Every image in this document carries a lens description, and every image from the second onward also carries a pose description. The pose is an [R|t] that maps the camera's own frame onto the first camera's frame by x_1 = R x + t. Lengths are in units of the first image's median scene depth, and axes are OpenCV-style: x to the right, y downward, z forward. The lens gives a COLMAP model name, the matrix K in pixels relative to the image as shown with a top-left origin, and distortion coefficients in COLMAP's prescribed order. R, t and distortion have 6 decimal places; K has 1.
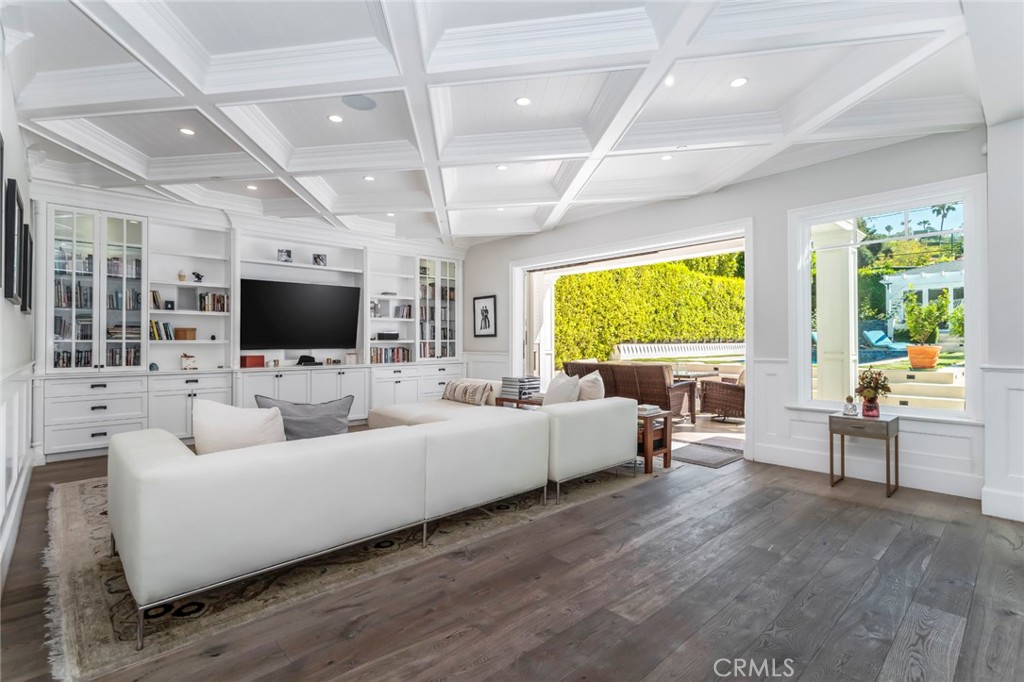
lens RADIAL K [[480.2, 0, 512.0], [0, 480.2, 341.0], [0, 0, 1]] dist [0.004311, 0.000947]
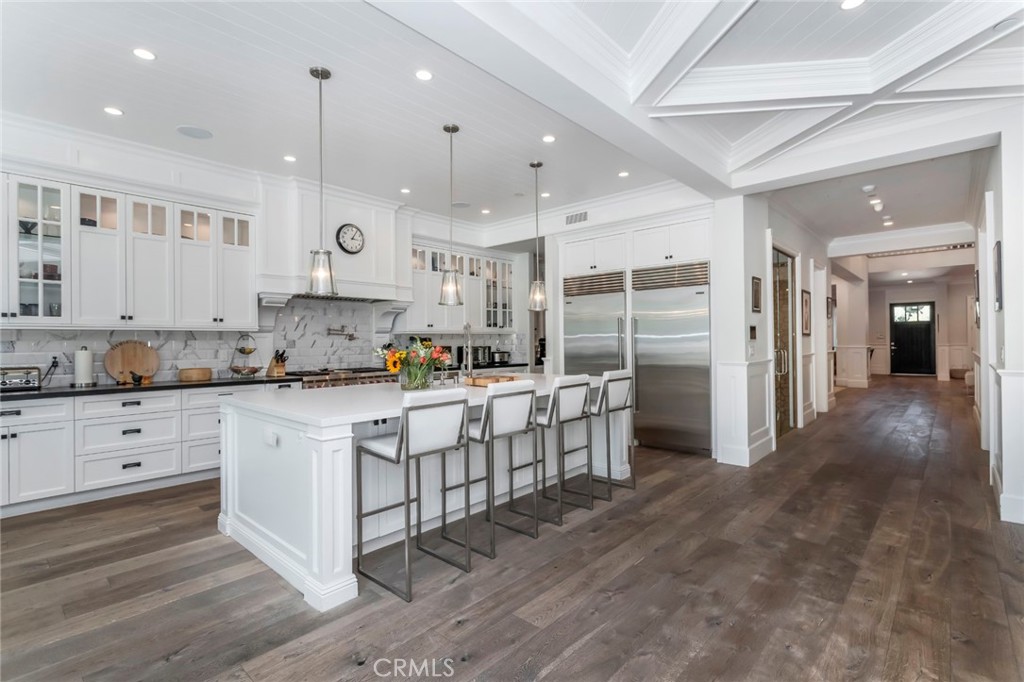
lens RADIAL K [[482.8, 0, 516.4], [0, 482.8, 339.4], [0, 0, 1]] dist [-0.025910, 0.009927]
pose [[-0.996267, 0.018043, -0.084413, 0.331238], [0.018888, 0.999779, -0.009225, -0.004223], [0.084228, -0.010785, -0.996388, 0.676435]]
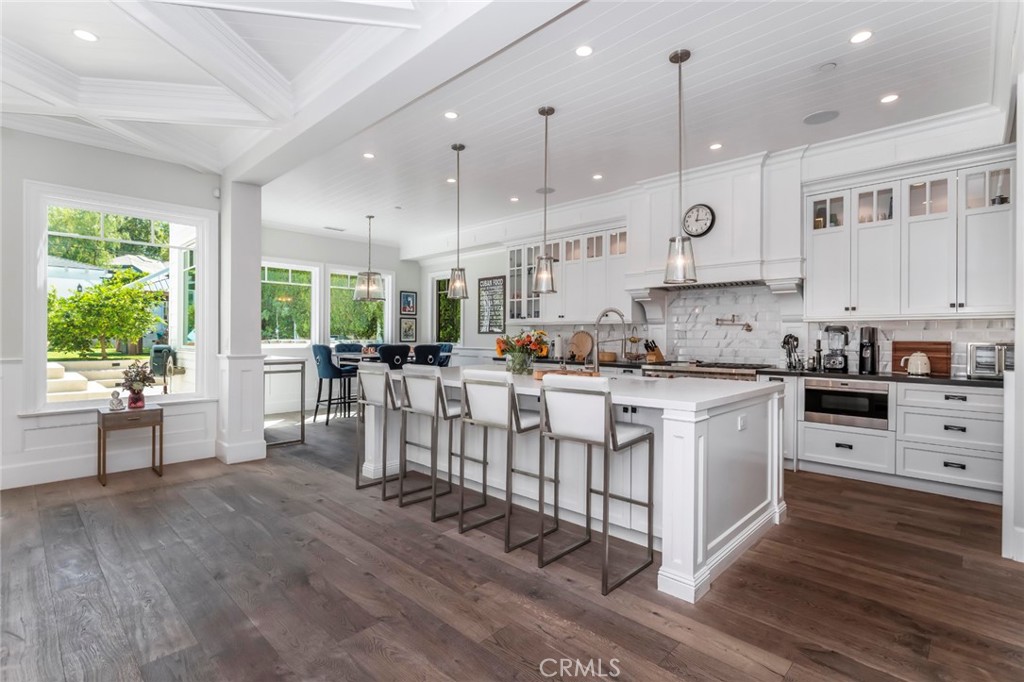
lens RADIAL K [[480.2, 0, 512.0], [0, 480.2, 341.0], [0, 0, 1]] dist [0.004311, 0.000947]
pose [[-0.055023, -0.003092, 0.998480, -0.225736], [-0.007153, 0.999971, 0.002702, 0.000397], [-0.998459, -0.006993, -0.055044, 0.146823]]
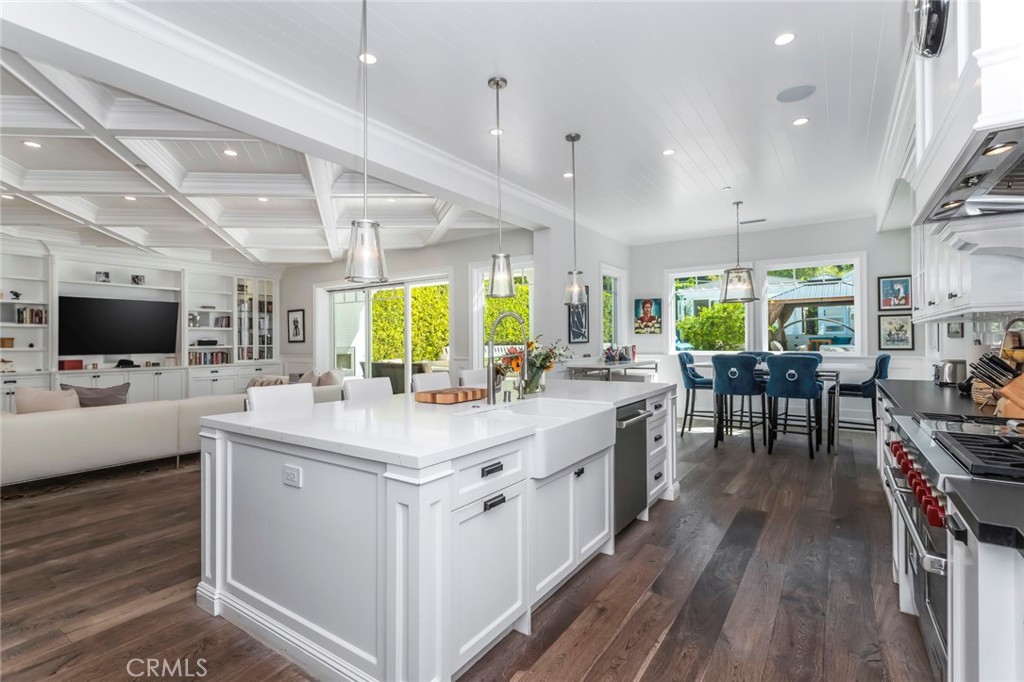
lens RADIAL K [[480.2, 0, 512.0], [0, 480.2, 341.0], [0, 0, 1]] dist [0.004311, 0.000947]
pose [[0.974733, -0.004084, 0.223334, 0.261417], [0.004326, 0.999990, -0.000595, -0.011820], [-0.223329, 0.001546, 0.974742, -0.413931]]
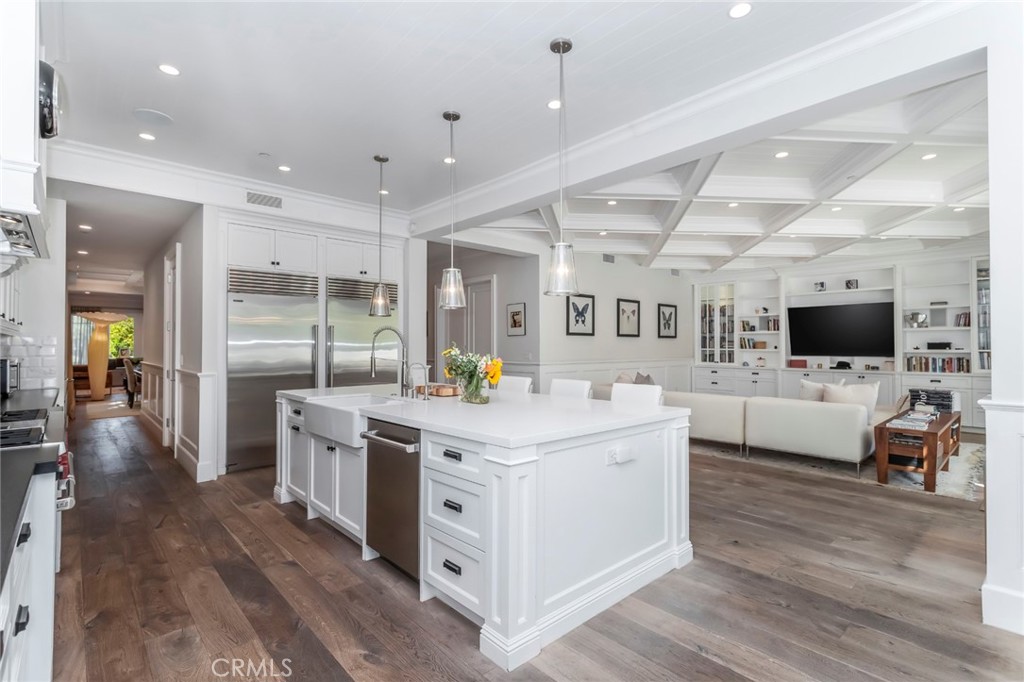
lens RADIAL K [[480.2, 0, 512.0], [0, 480.2, 341.0], [0, 0, 1]] dist [0.004311, 0.000947]
pose [[-0.007205, -0.008672, -0.999936, 0.907102], [0.000947, 0.999962, -0.008679, -0.014244], [0.999974, -0.001009, -0.007196, 0.146139]]
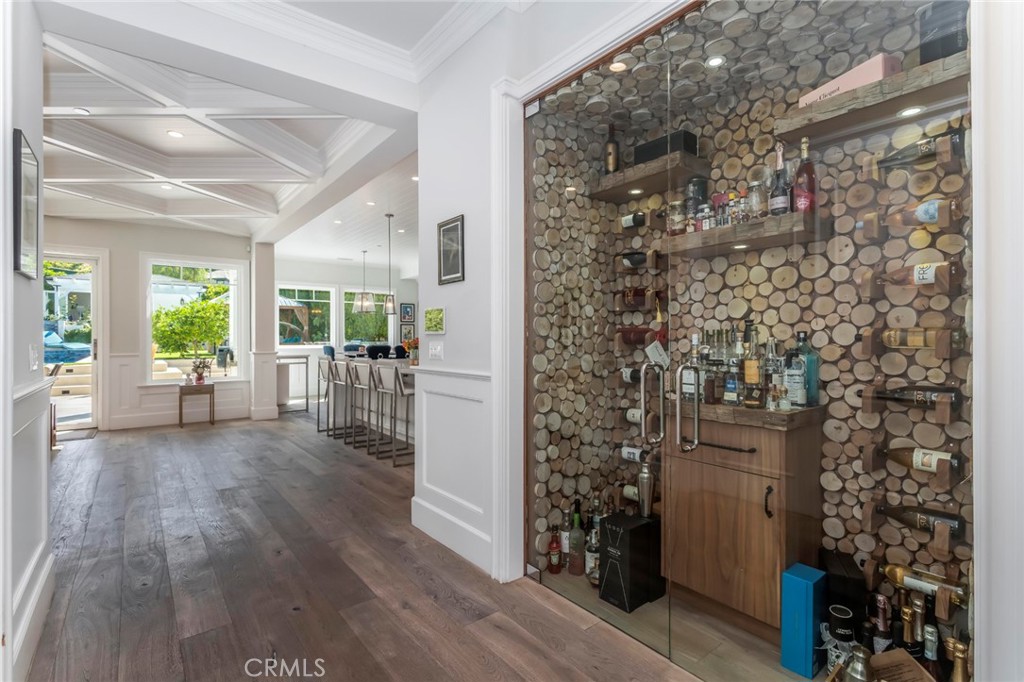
lens RADIAL K [[480.2, 0, 512.0], [0, 480.2, 341.0], [0, 0, 1]] dist [0.004311, 0.000947]
pose [[0.081748, -0.000621, 0.996653, -0.574525], [0.000692, 1.000000, 0.000566, 0.000096], [-0.996653, 0.000643, 0.081748, -0.175719]]
